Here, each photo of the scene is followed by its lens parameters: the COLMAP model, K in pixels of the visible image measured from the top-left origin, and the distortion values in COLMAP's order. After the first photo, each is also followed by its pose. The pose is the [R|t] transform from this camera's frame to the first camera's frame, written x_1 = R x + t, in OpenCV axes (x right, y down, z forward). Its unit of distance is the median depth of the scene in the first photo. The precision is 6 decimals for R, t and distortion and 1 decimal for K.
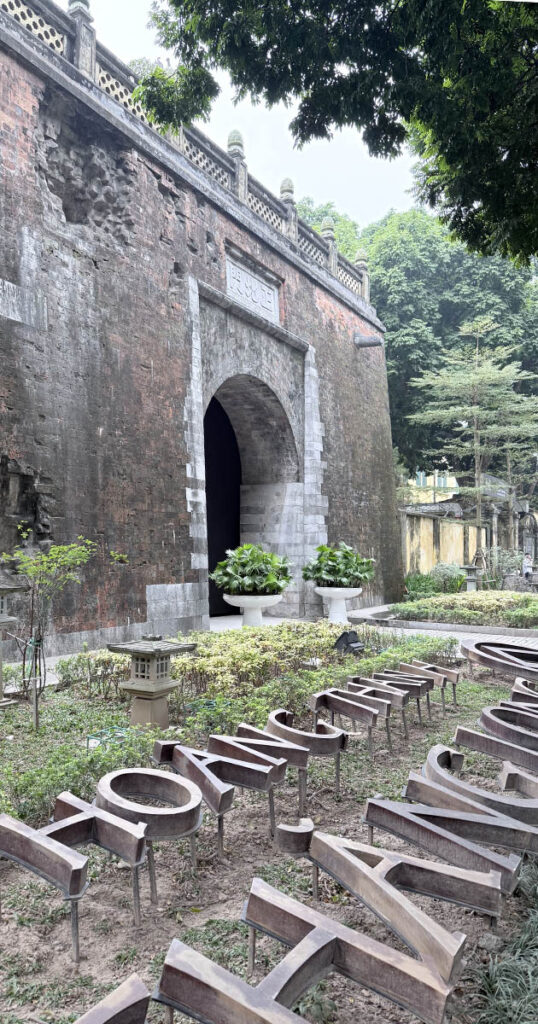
lens RADIAL K [[729.9, 0, 221.1], [0, 729.9, 517.4], [0, 0, 1]] dist [0.169282, -0.325273]
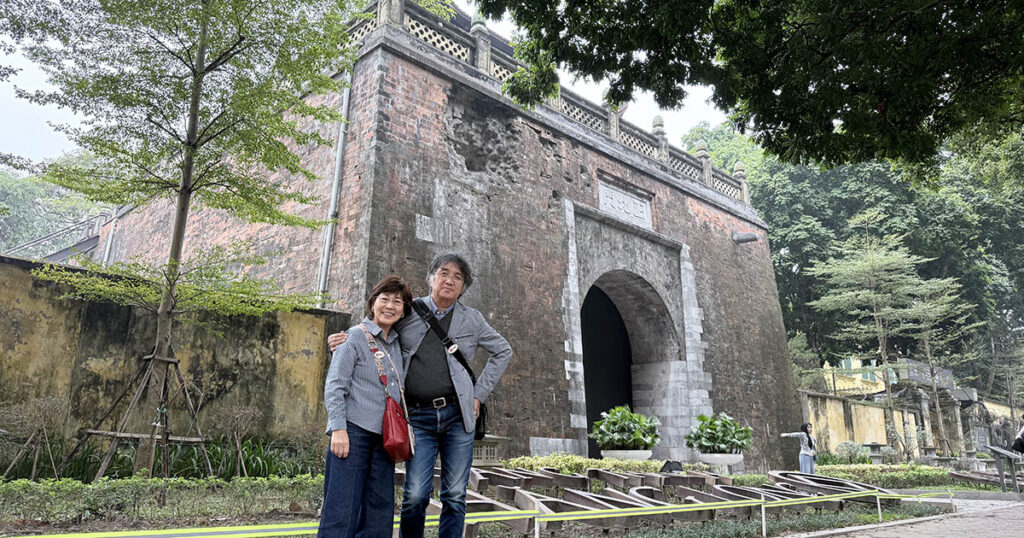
lens RADIAL K [[729.9, 0, 512.0], [0, 729.9, 269.0], [0, 0, 1]] dist [0.169282, -0.325273]
pose [[0.974934, -0.061976, -0.213689, 0.117311], [0.014987, 0.976533, -0.214845, 0.062291], [0.221989, 0.206257, 0.952984, -0.199137]]
